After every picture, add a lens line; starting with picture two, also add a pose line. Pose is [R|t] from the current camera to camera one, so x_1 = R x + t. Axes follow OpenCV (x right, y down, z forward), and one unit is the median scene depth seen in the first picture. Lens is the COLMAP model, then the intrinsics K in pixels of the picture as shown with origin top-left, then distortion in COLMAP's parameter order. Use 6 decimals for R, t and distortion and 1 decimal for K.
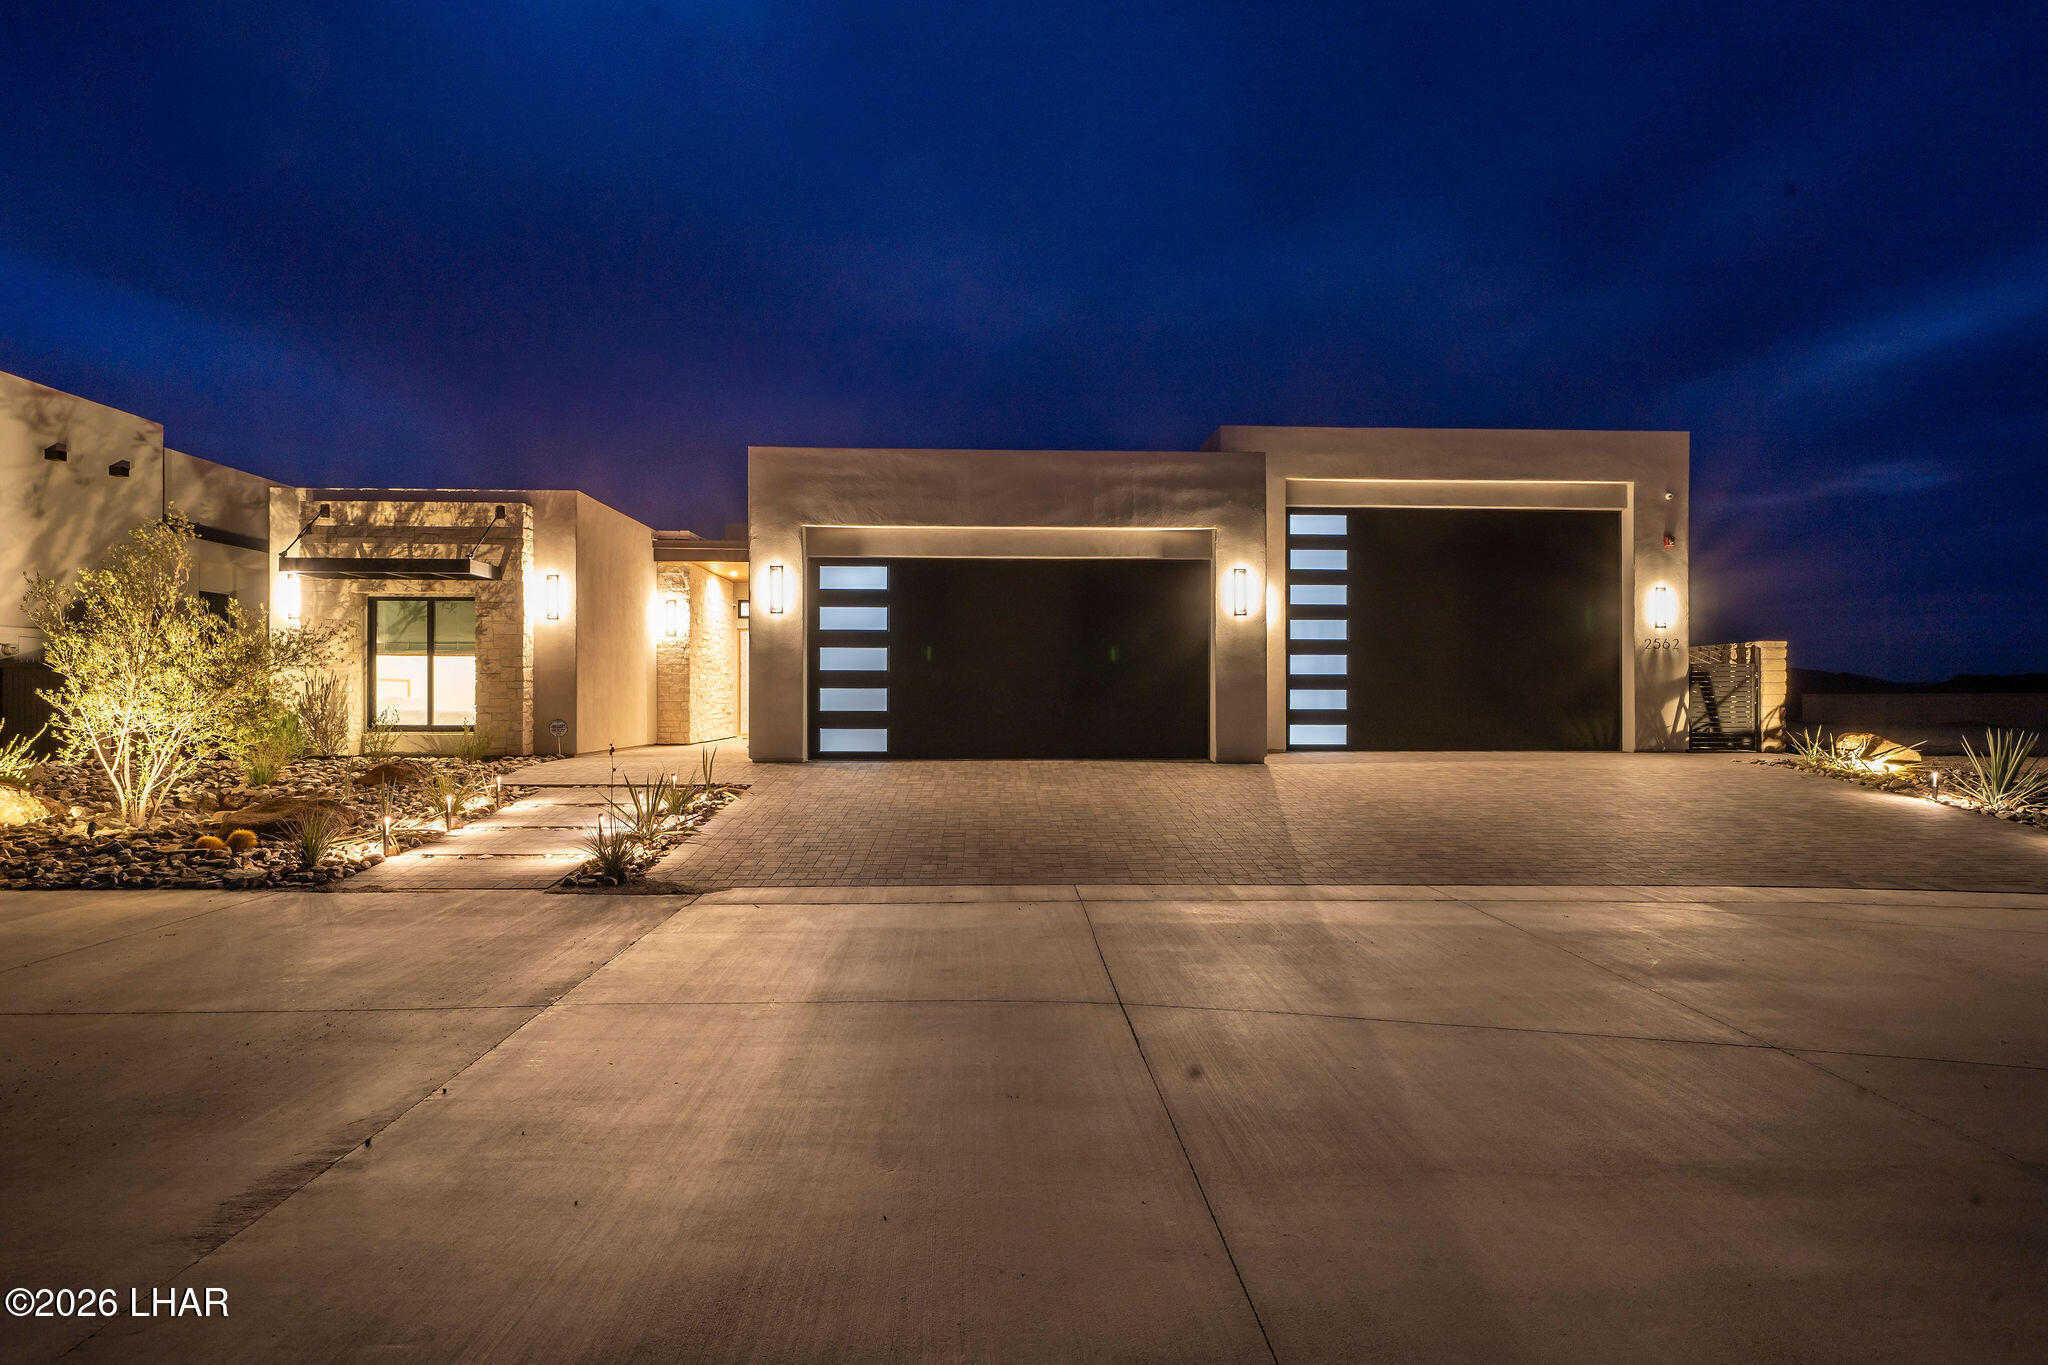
lens RADIAL K [[970.8, 0, 1024.0], [0, 970.8, 682.5], [0, 0, 1]] dist [0.000550, 0.000368]
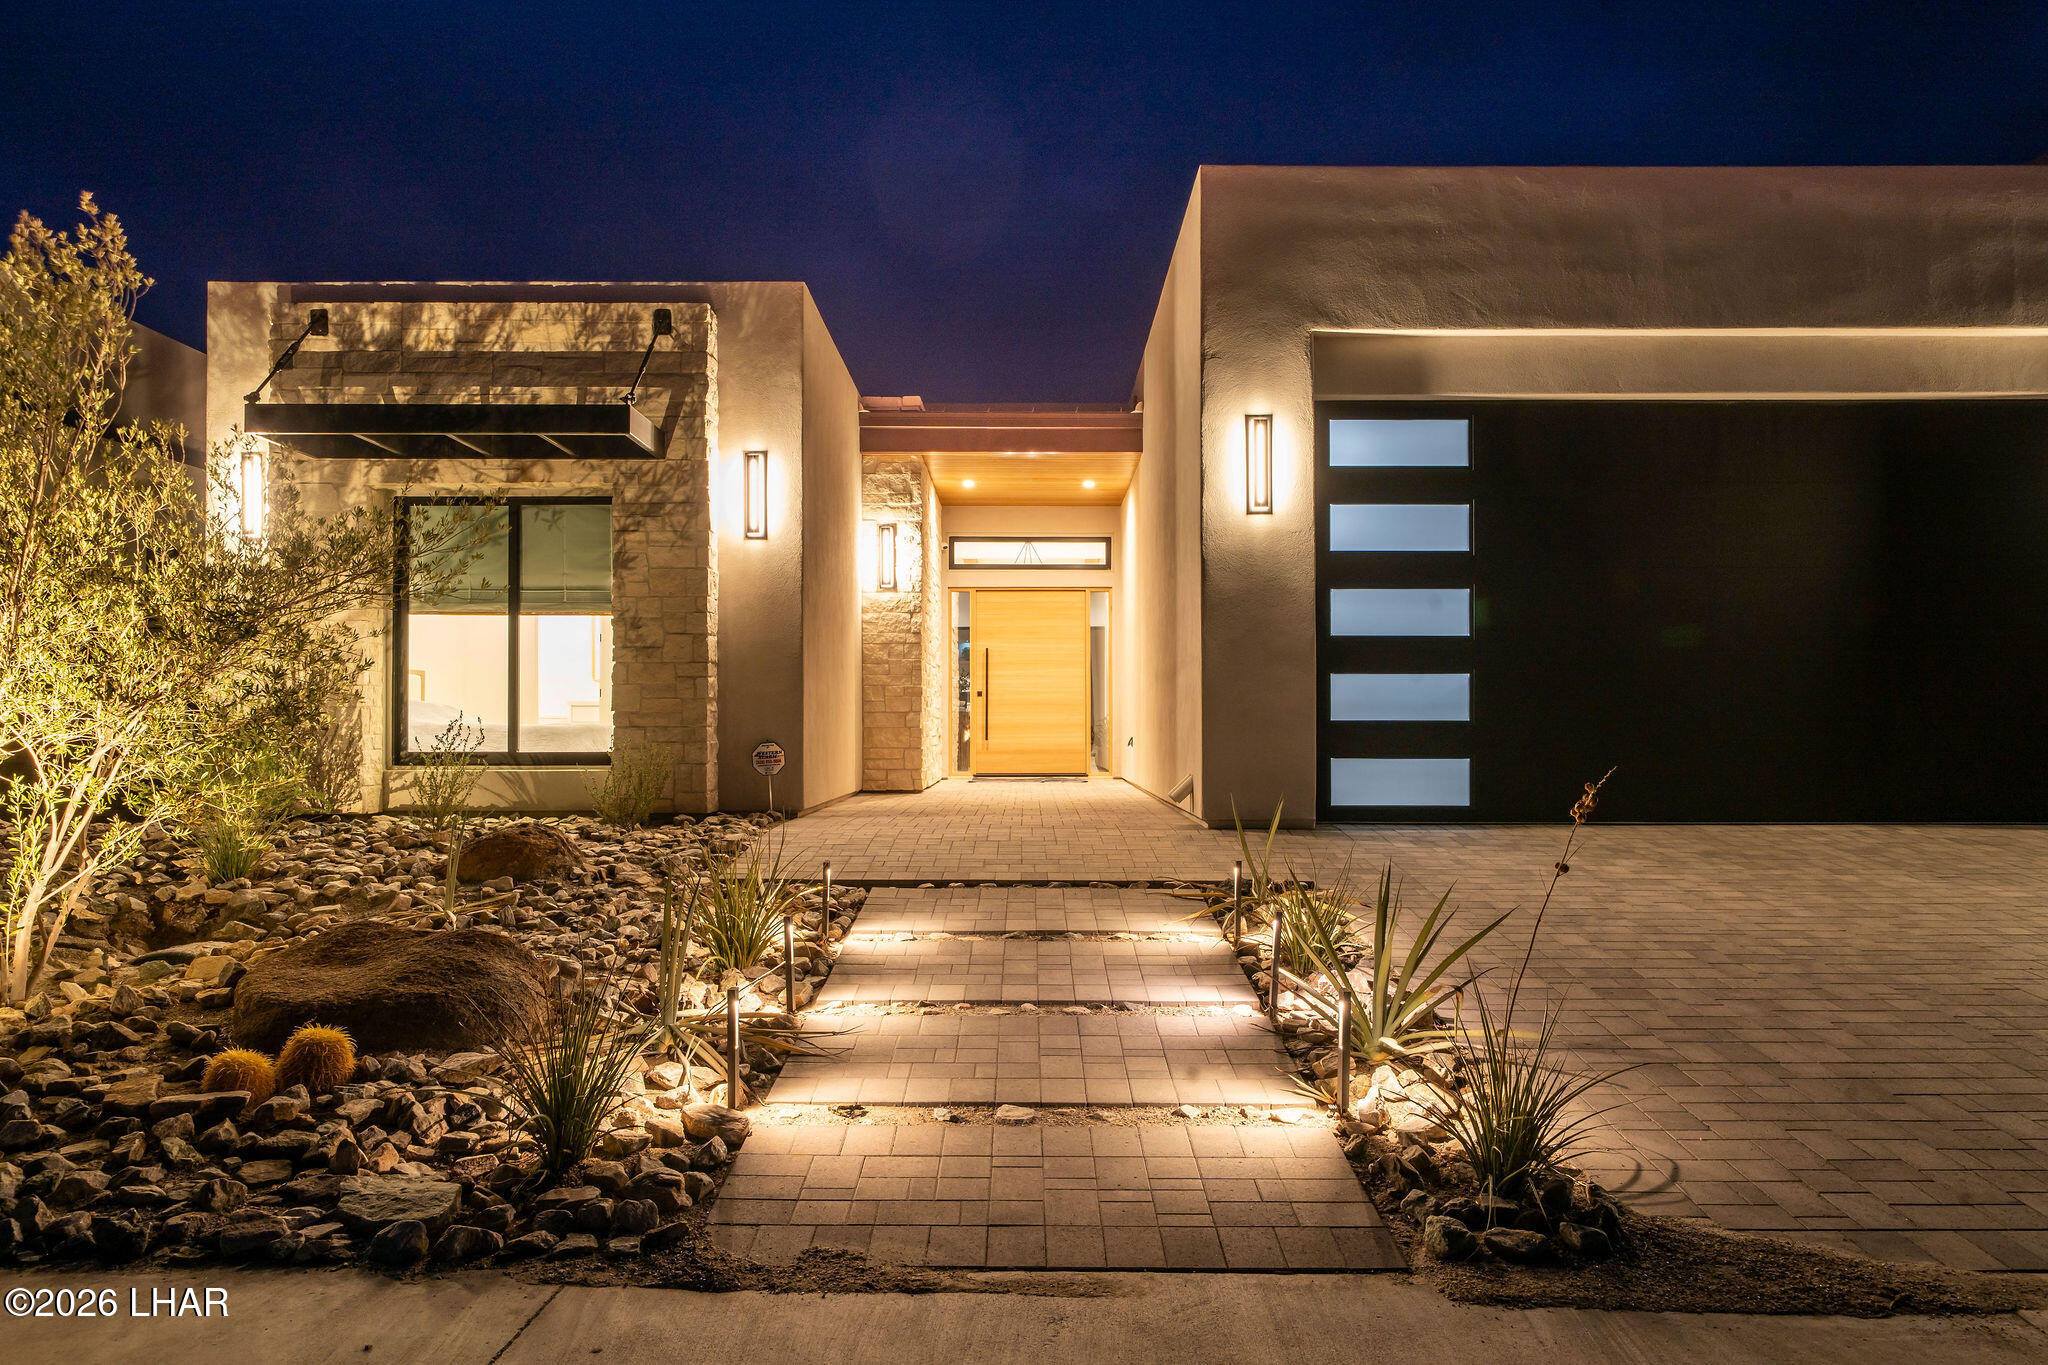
lens RADIAL K [[1358.9, 0, 1024.0], [0, 1358.9, 682.5], [0, 0, 1]] dist [0.001043, 0.000747]
pose [[0.999144, -0.003072, -0.041262, -0.329553], [0.002314, 0.999828, -0.018411, 0.022052], [0.041312, 0.018299, 0.998979, 0.320309]]
